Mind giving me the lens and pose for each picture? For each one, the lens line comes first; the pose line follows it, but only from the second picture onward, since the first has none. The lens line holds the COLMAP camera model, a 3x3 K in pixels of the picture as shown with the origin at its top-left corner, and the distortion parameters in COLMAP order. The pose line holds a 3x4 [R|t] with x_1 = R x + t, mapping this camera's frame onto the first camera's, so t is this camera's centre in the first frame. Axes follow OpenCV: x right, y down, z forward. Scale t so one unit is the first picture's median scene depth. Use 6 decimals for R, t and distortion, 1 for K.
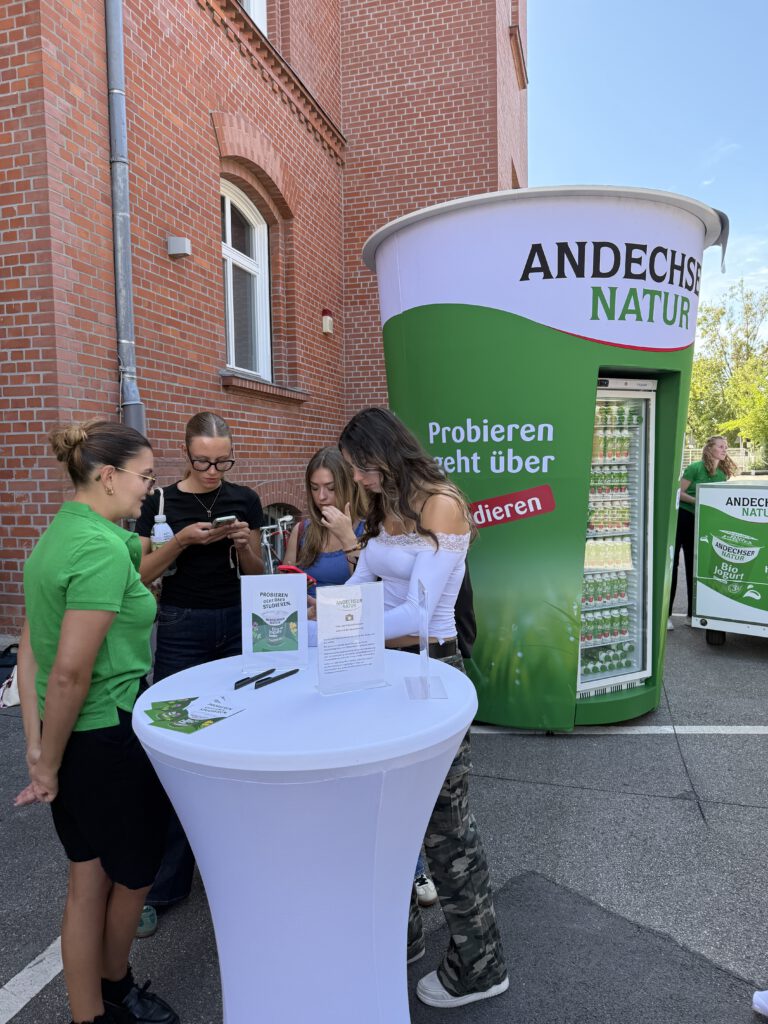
lens RADIAL K [[723.2, 0, 384.0], [0, 723.2, 512.0], [0, 0, 1]] dist [0.025421, -0.067554]
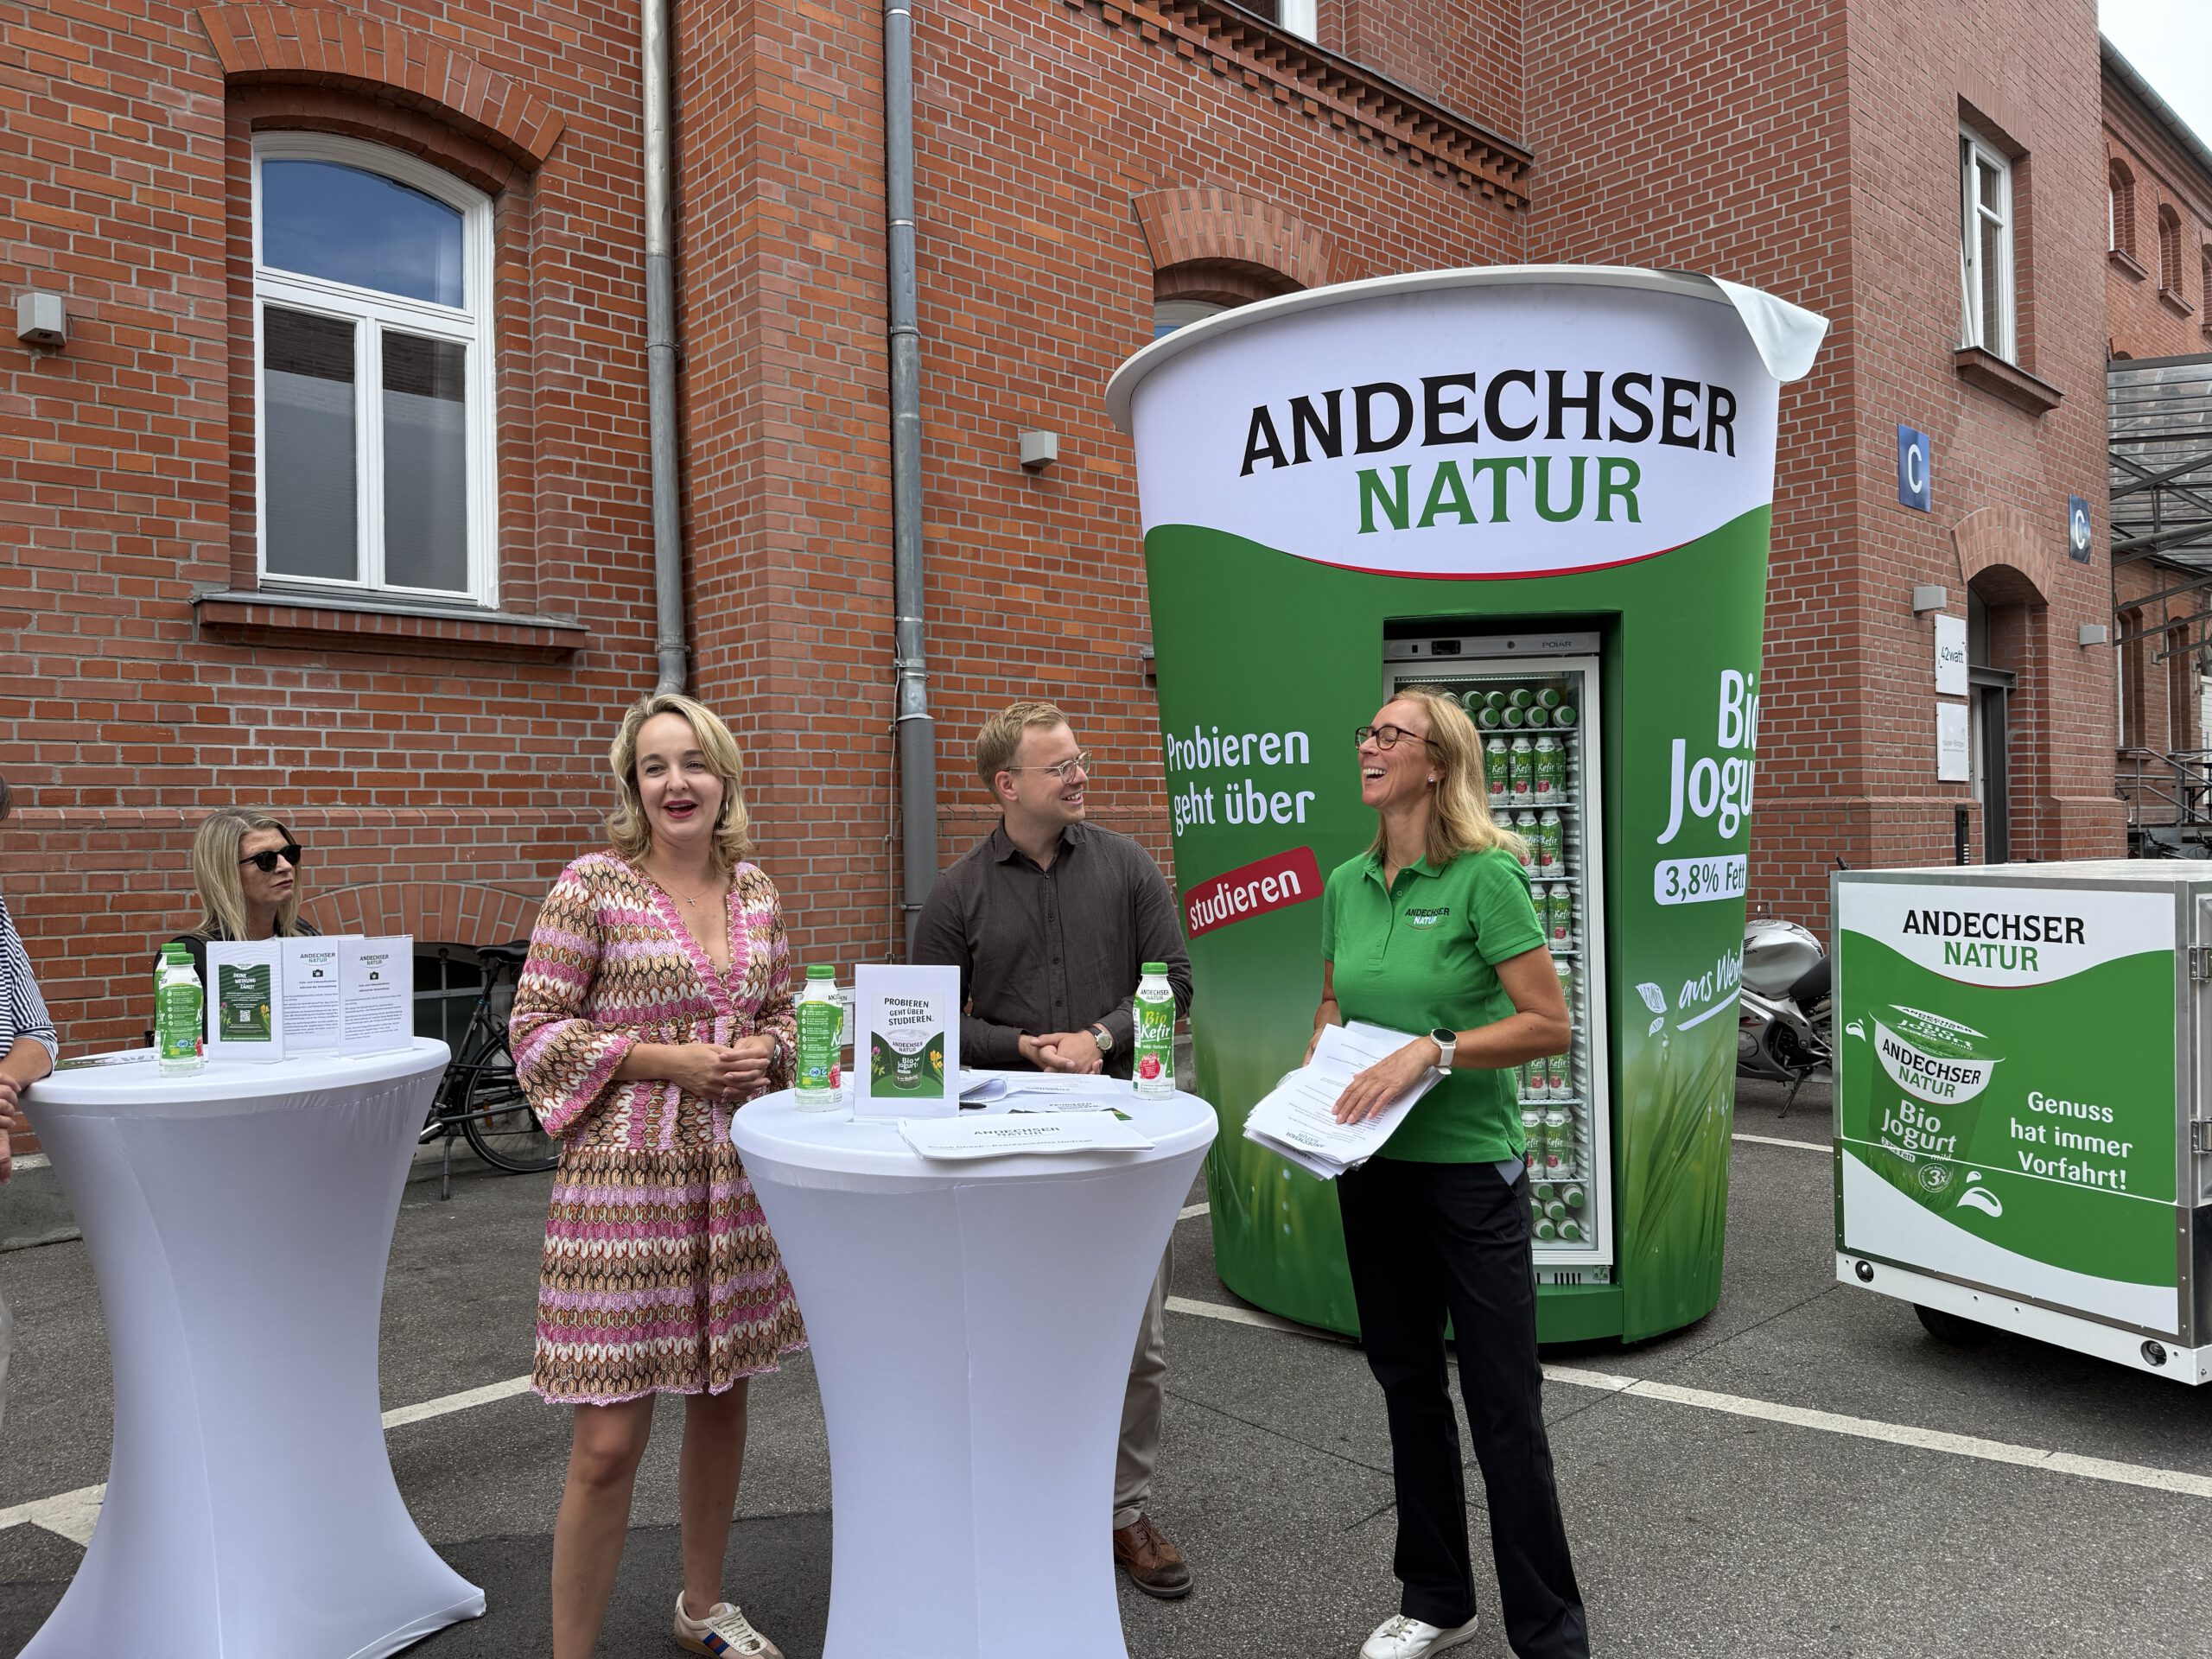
lens RADIAL K [[1557.9, 0, 1110.2], [0, 1557.9, 811.2], [0, 0, 1]] dist [0.088555, -0.150683]
pose [[0.856165, -0.009160, -0.516621, 0.624872], [-0.030256, 0.997238, -0.067823, 0.016645], [0.515816, 0.073699, 0.853524, -0.041831]]
